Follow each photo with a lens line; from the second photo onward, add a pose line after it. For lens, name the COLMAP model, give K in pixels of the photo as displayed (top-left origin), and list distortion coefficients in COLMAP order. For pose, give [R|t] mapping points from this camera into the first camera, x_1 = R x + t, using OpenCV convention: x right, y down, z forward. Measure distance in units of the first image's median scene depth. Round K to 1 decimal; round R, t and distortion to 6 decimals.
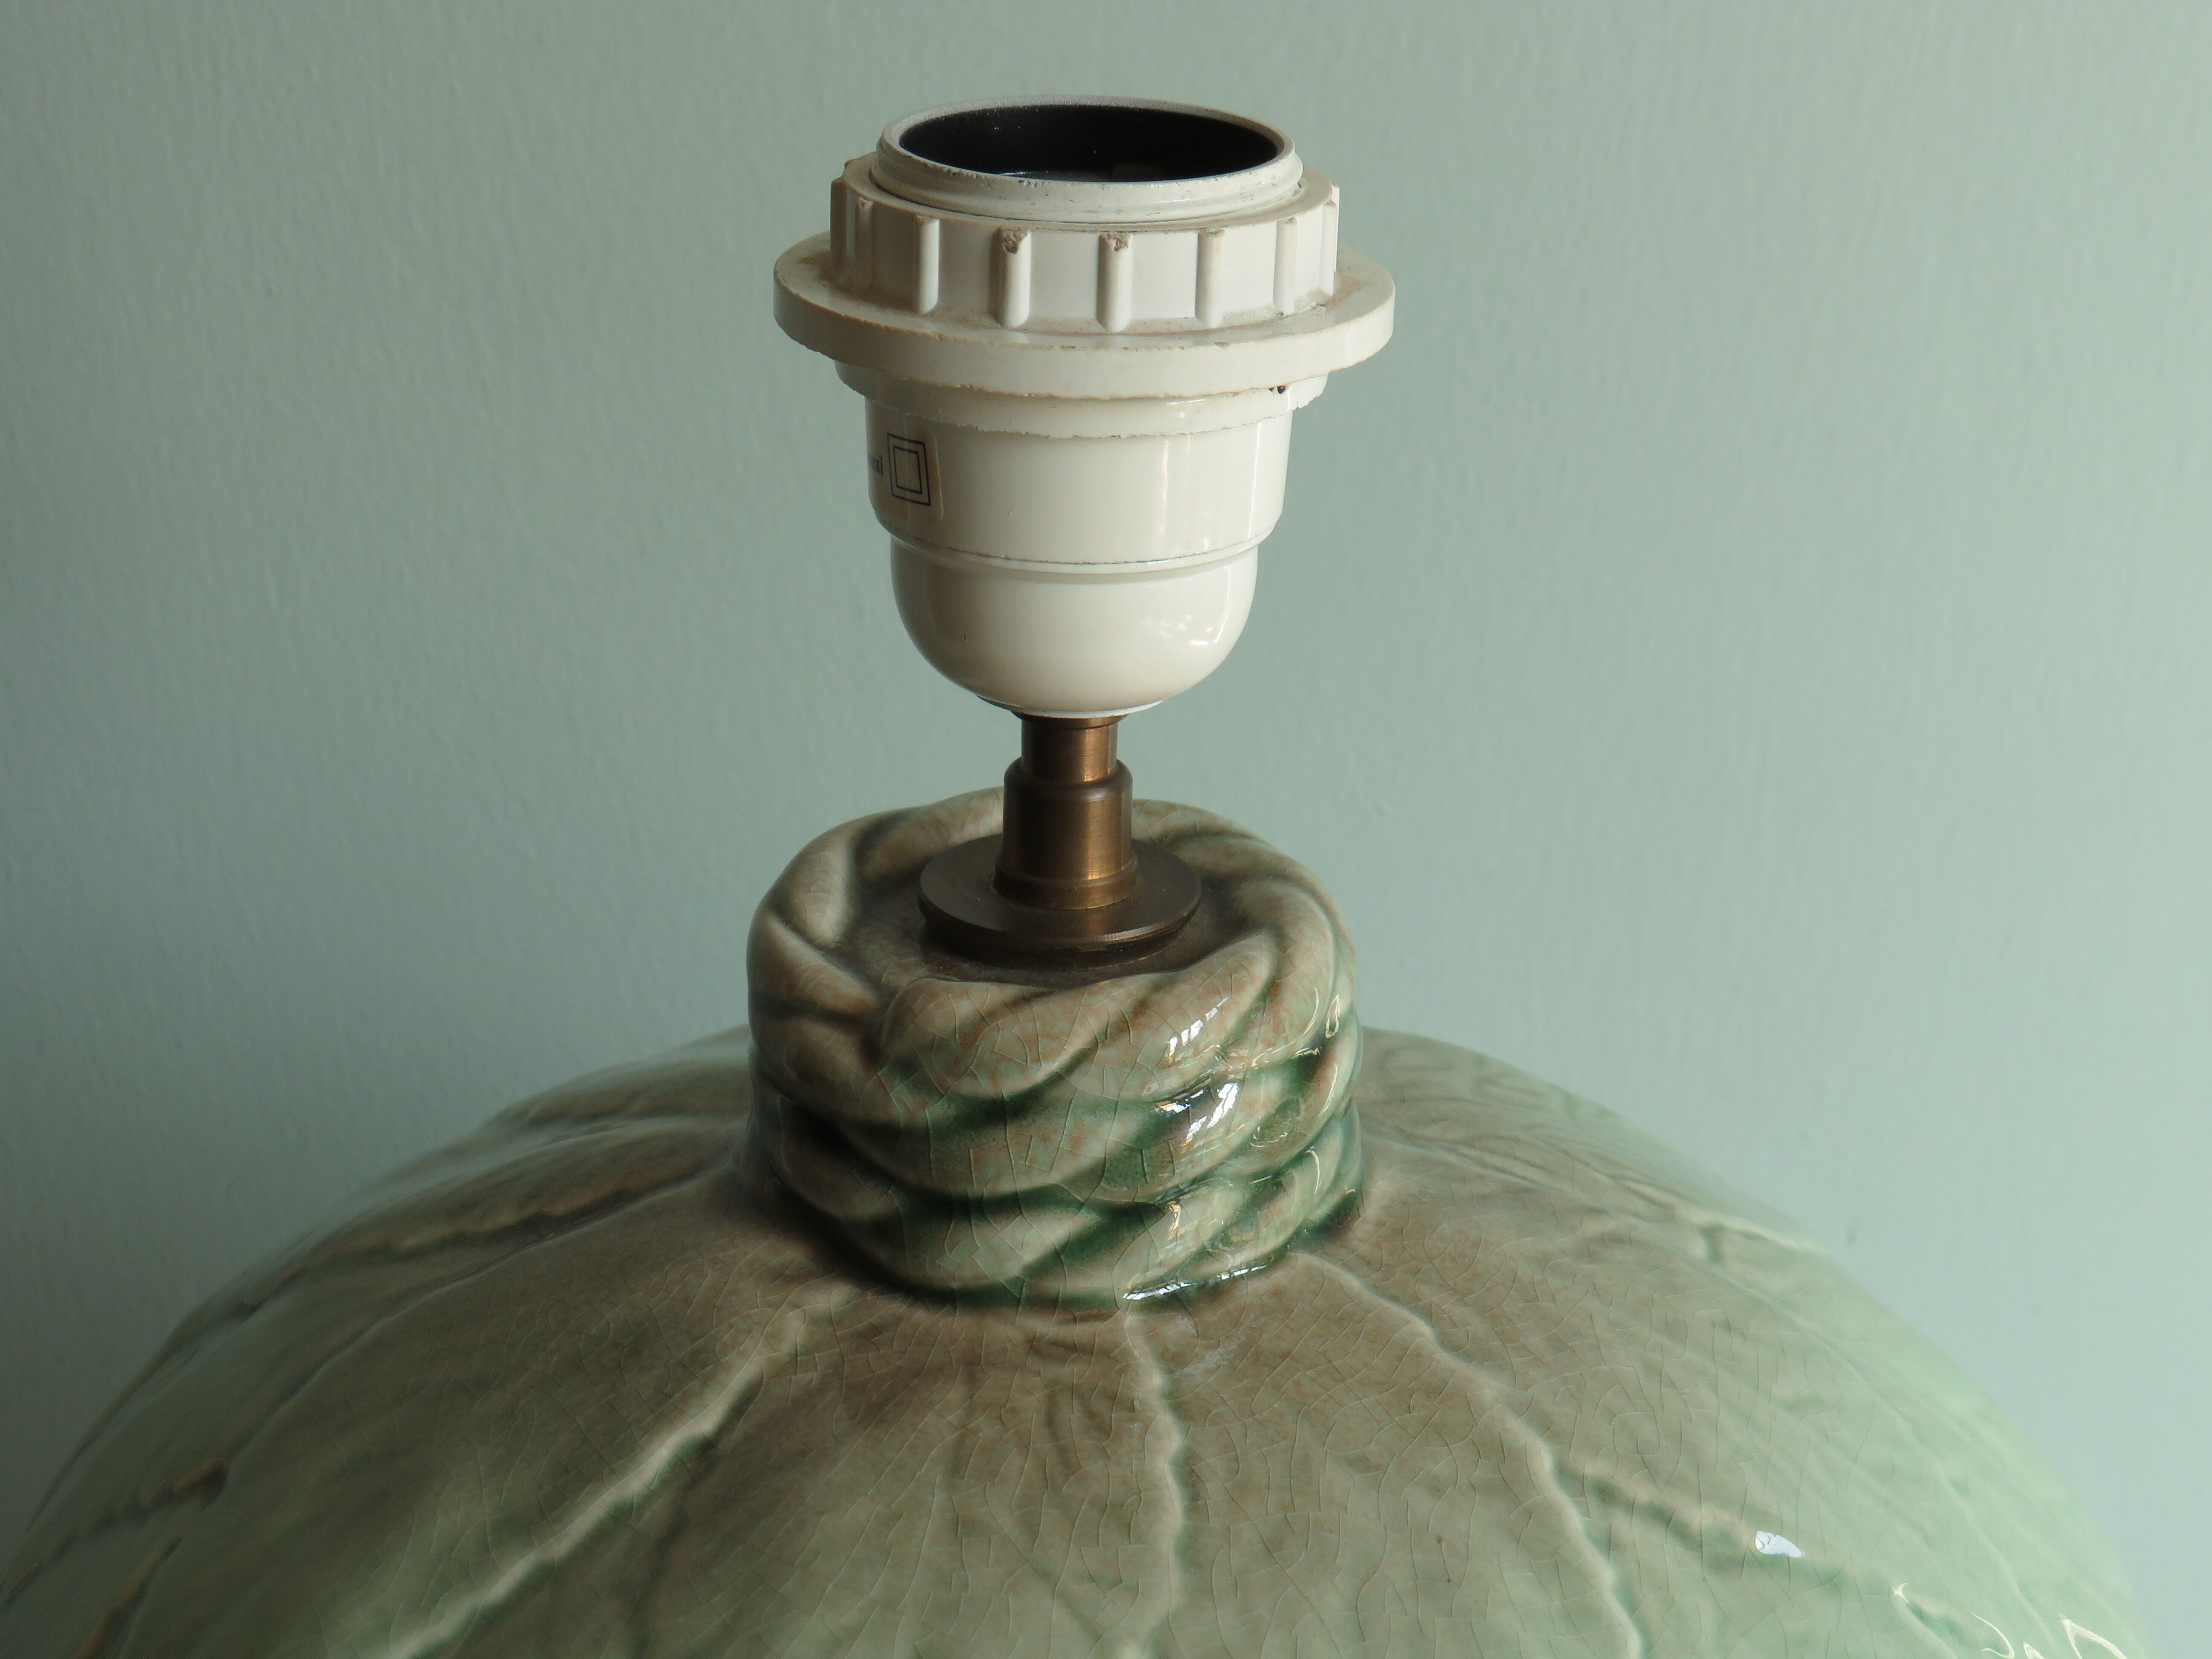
lens RADIAL K [[4138.9, 0, 1106.0], [0, 4138.9, 829.5], [0, 0, 1]] dist [-0.248204, 0.117459]
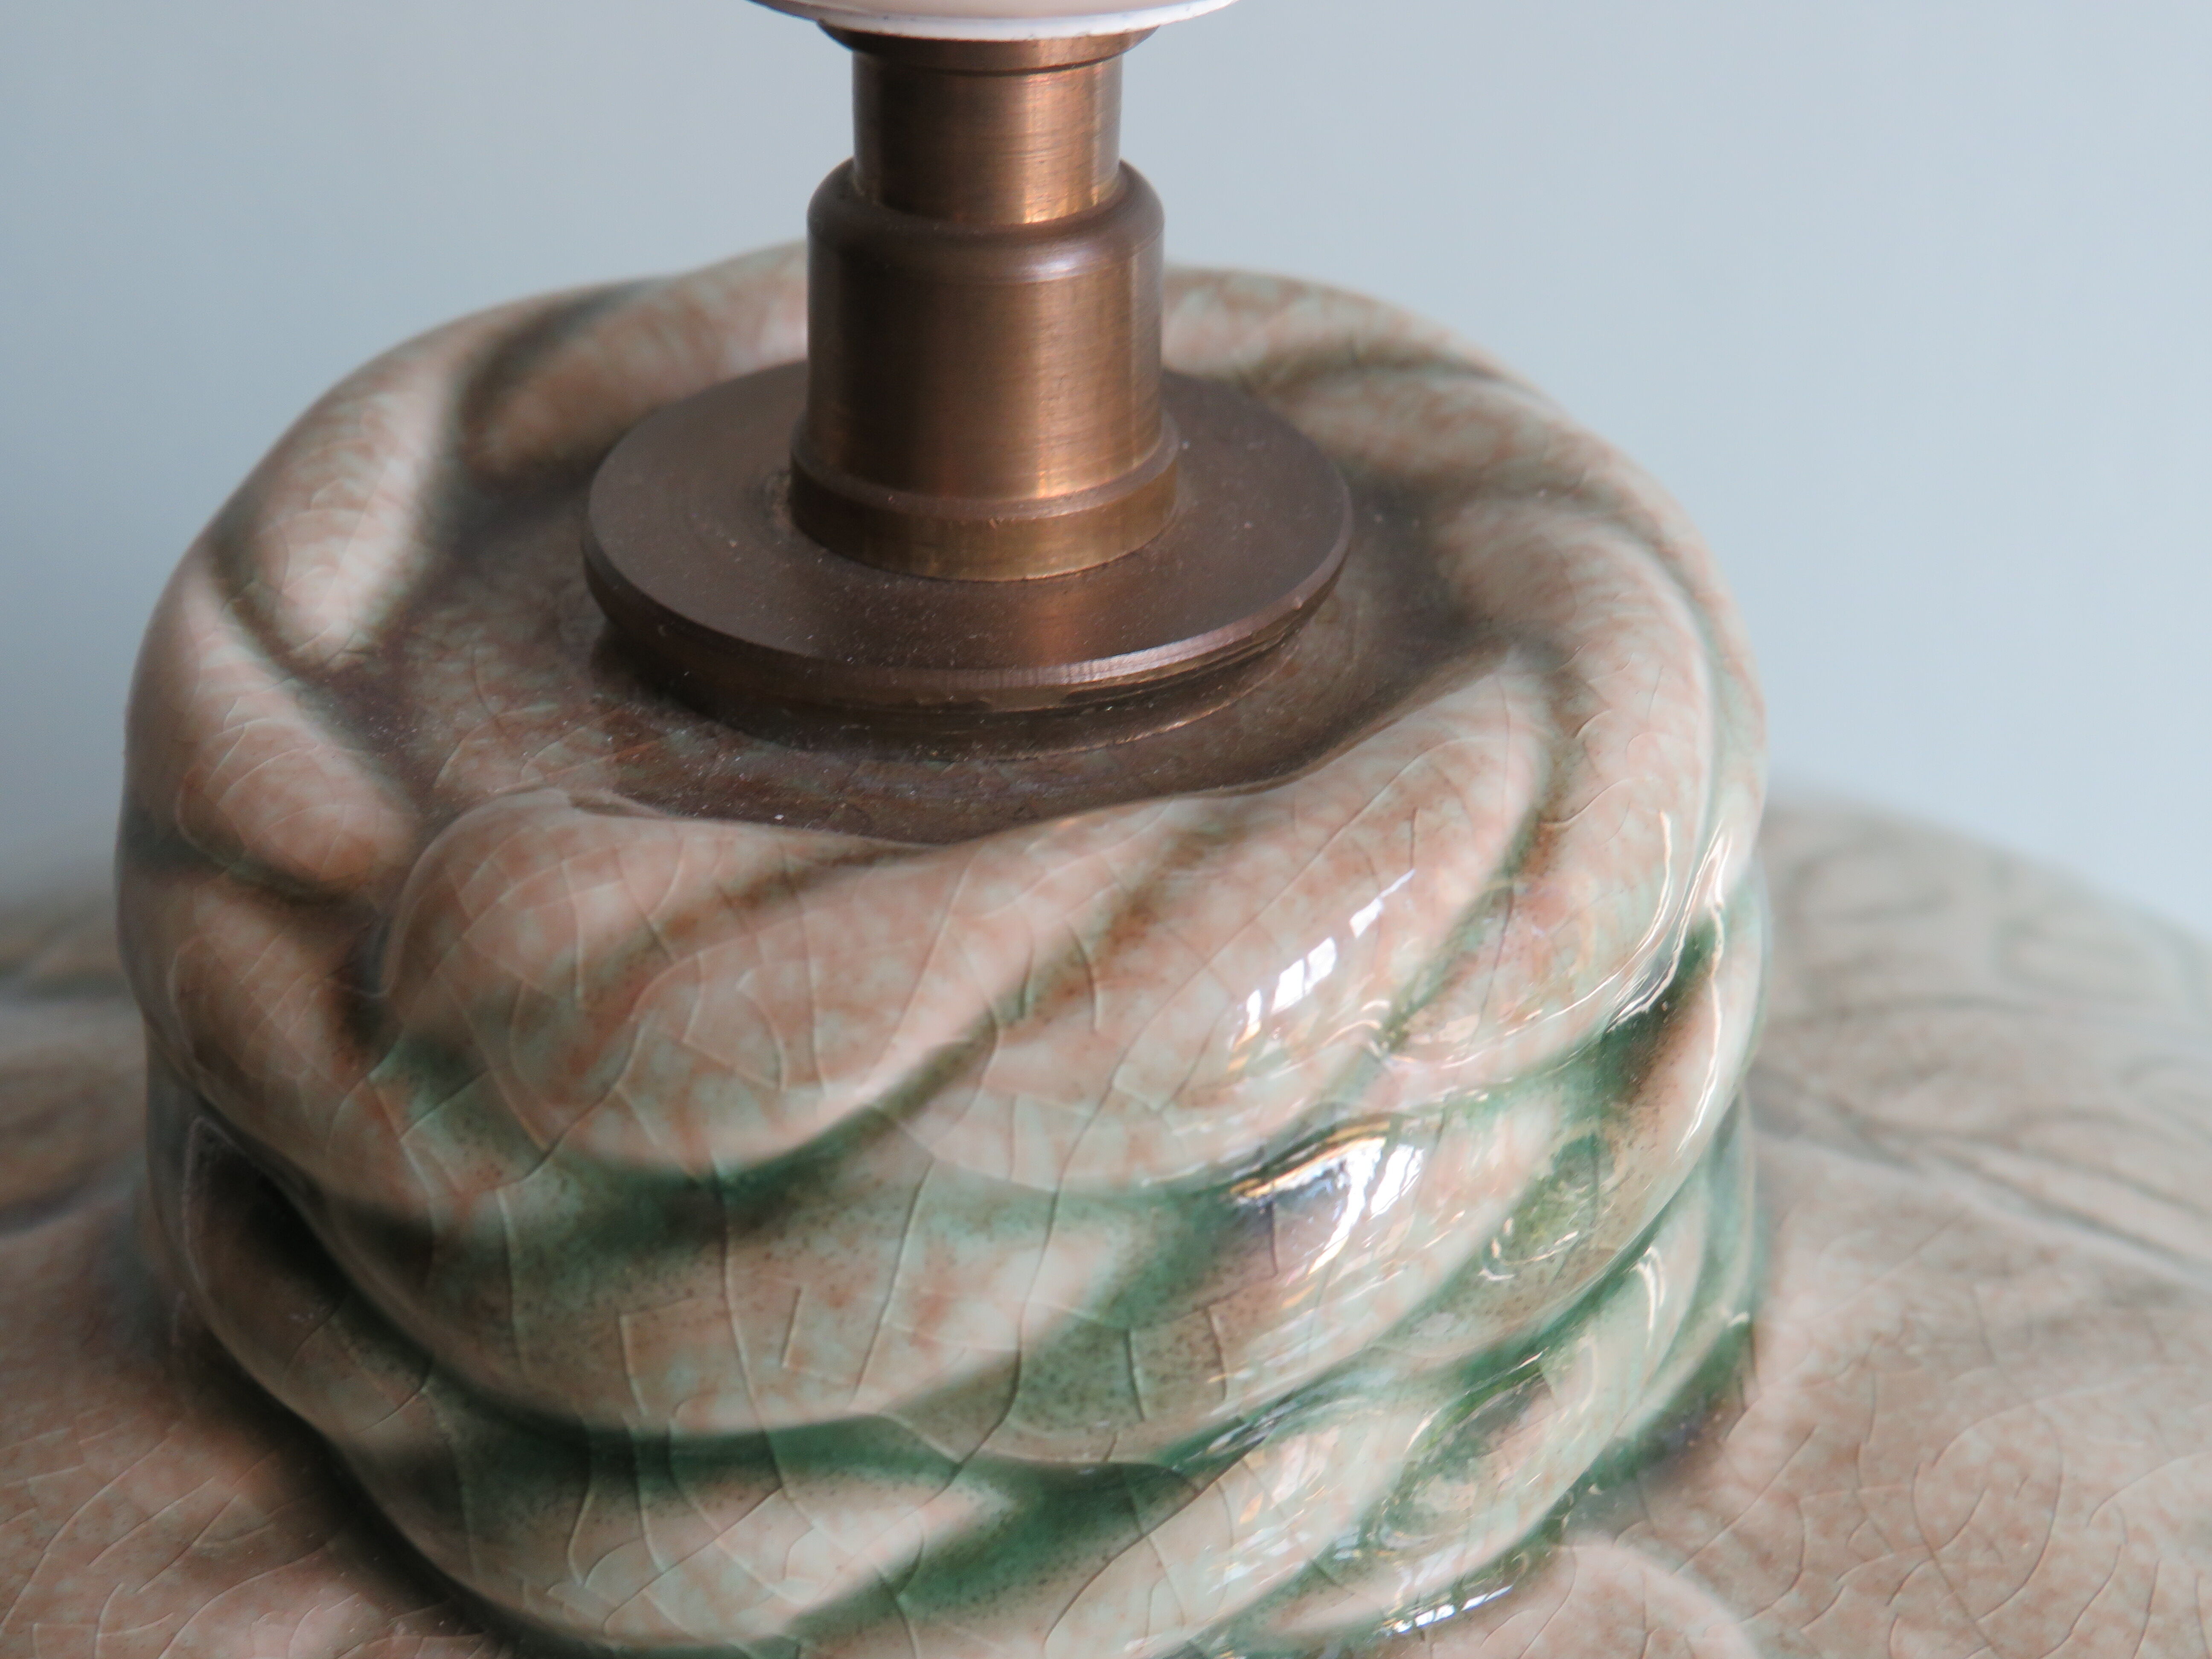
lens RADIAL K [[4138.9, 0, 1106.0], [0, 4138.9, 829.5], [0, 0, 1]] dist [-0.248204, 0.117459]
pose [[0.997451, 0.030359, -0.064569, 0.026600], [-0.020983, 0.989756, 0.141222, -0.010353], [0.068195, -0.139507, 0.987870, 0.653610]]
